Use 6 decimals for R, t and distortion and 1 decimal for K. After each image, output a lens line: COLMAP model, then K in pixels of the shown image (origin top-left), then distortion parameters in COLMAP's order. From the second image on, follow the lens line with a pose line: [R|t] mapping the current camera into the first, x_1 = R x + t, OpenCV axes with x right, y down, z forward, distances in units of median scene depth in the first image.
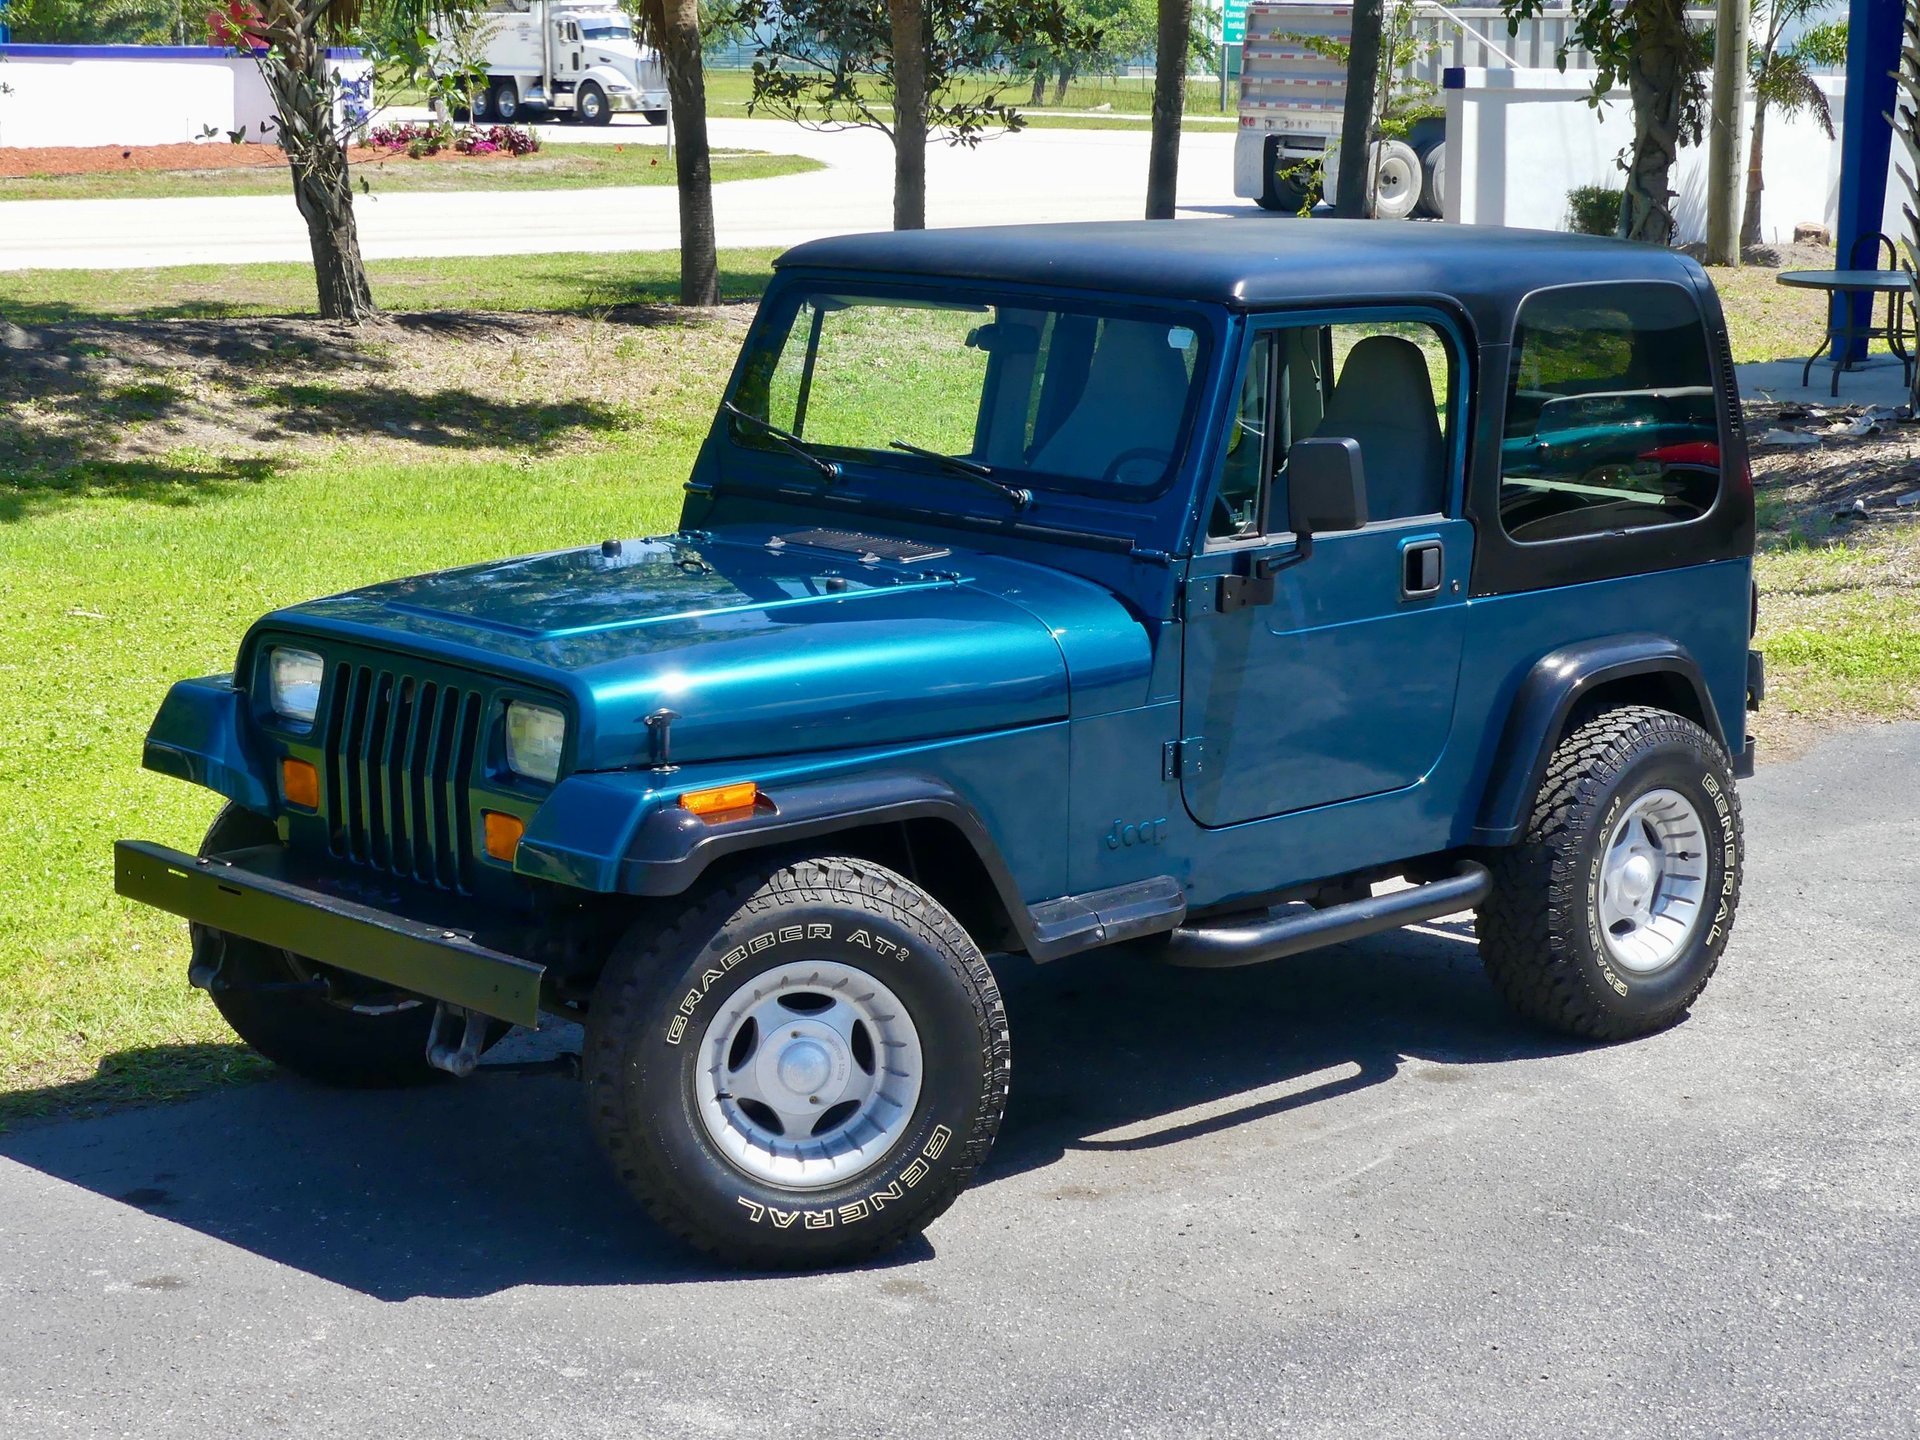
lens RADIAL K [[3822.3, 0, 961.6], [0, 3822.3, 722.8], [0, 0, 1]] dist [-0.010991, -0.063727]
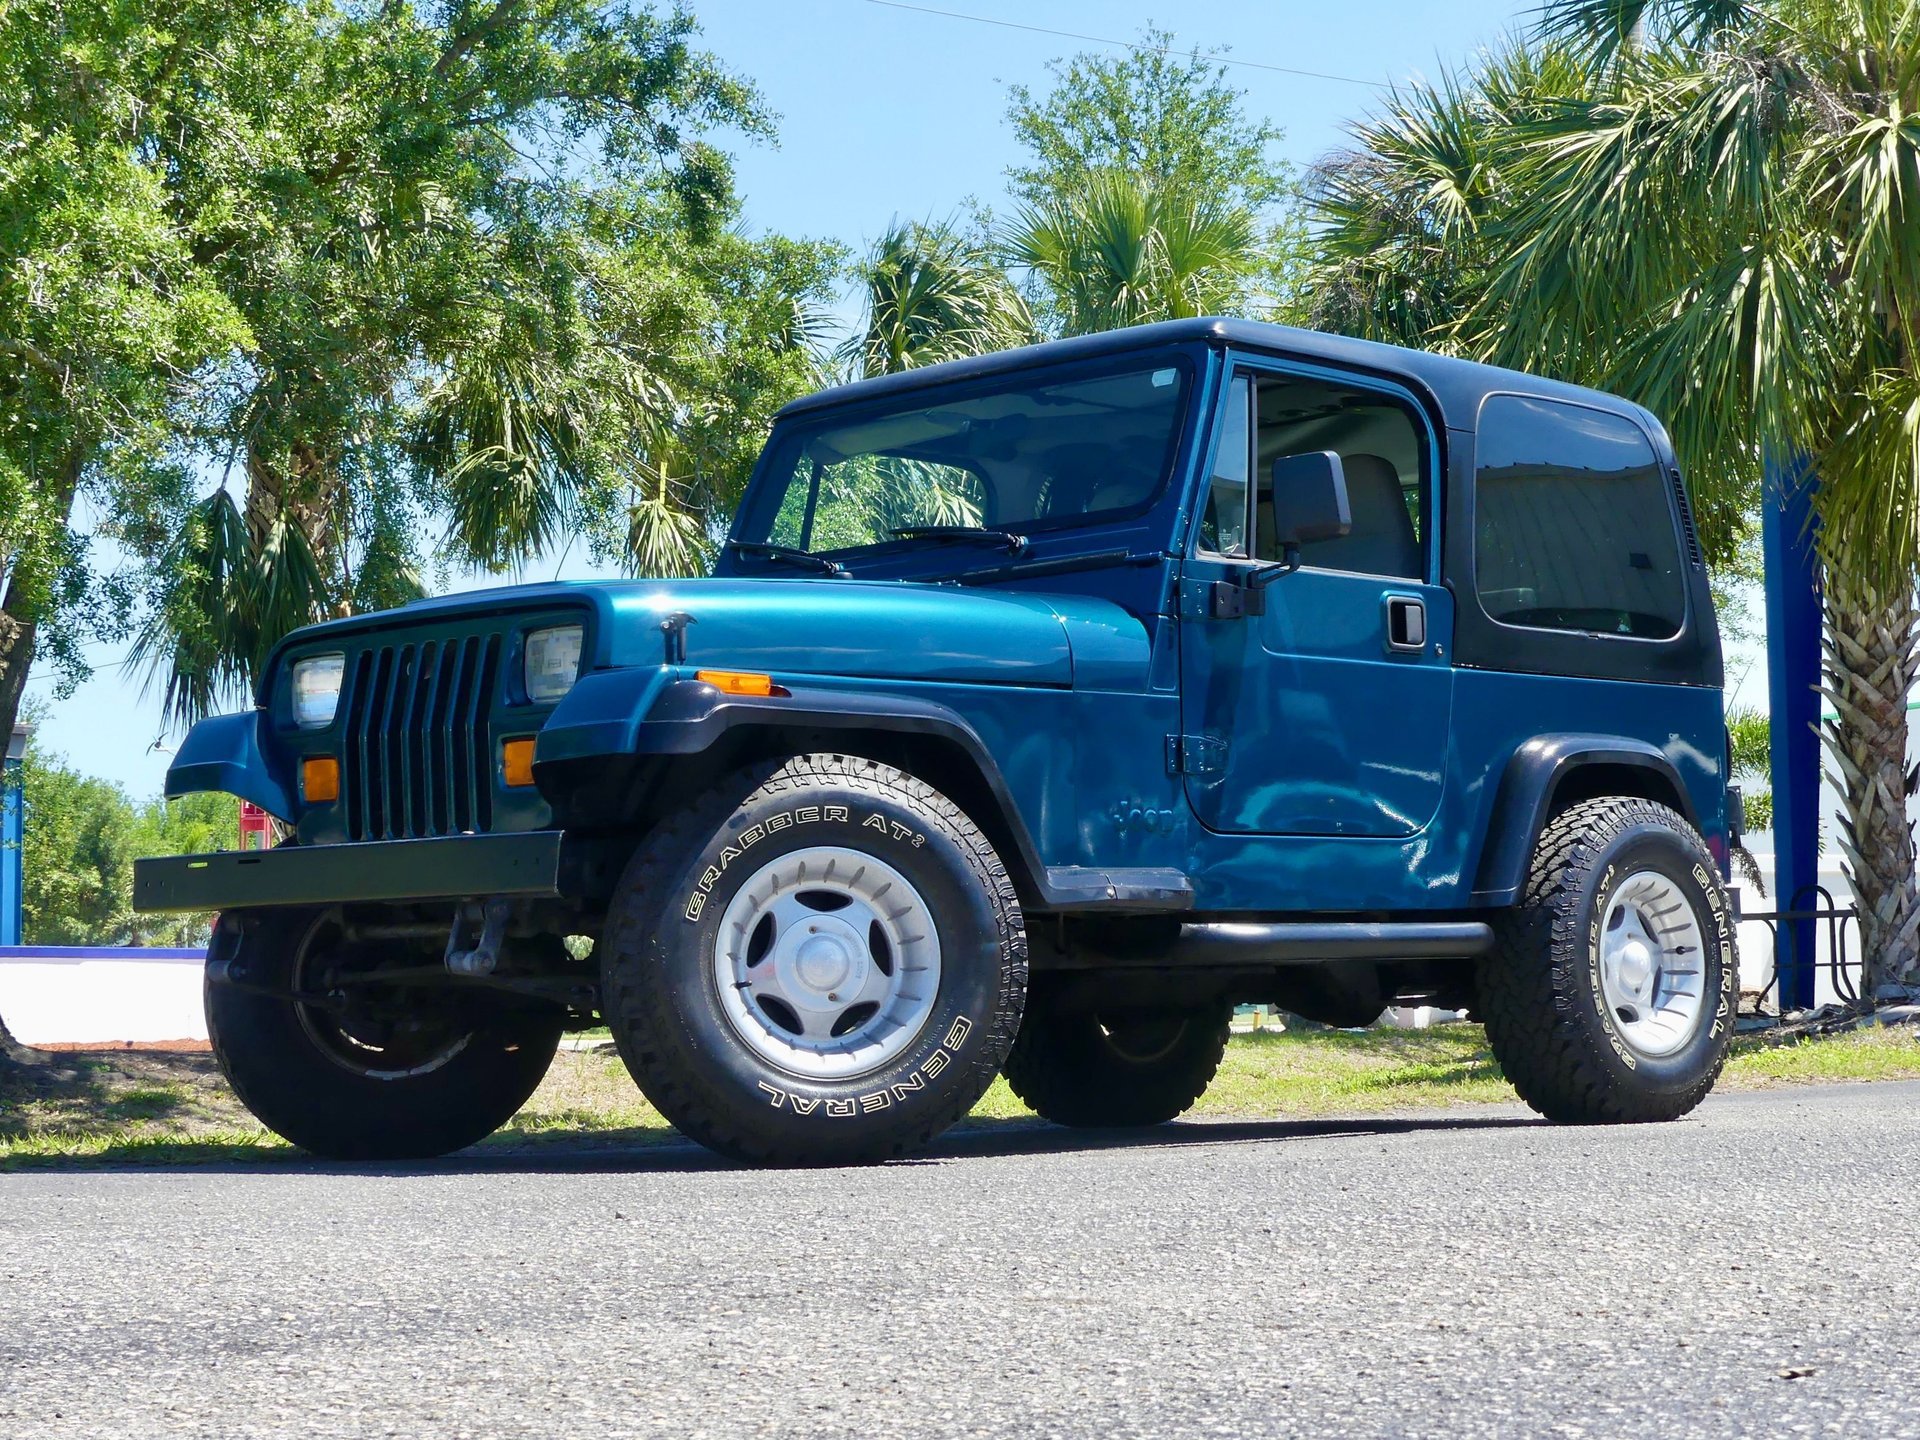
lens RADIAL K [[3696.0, 0, 959.8], [0, 3696.0, 720.6], [0, 0, 1]] dist [-0.020292, -0.249958]
pose [[0.999563, -0.026842, 0.012412, -0.014582], [0.029243, 0.959699, -0.279503, 0.281521], [-0.004409, 0.279744, 0.960064, 0.049602]]
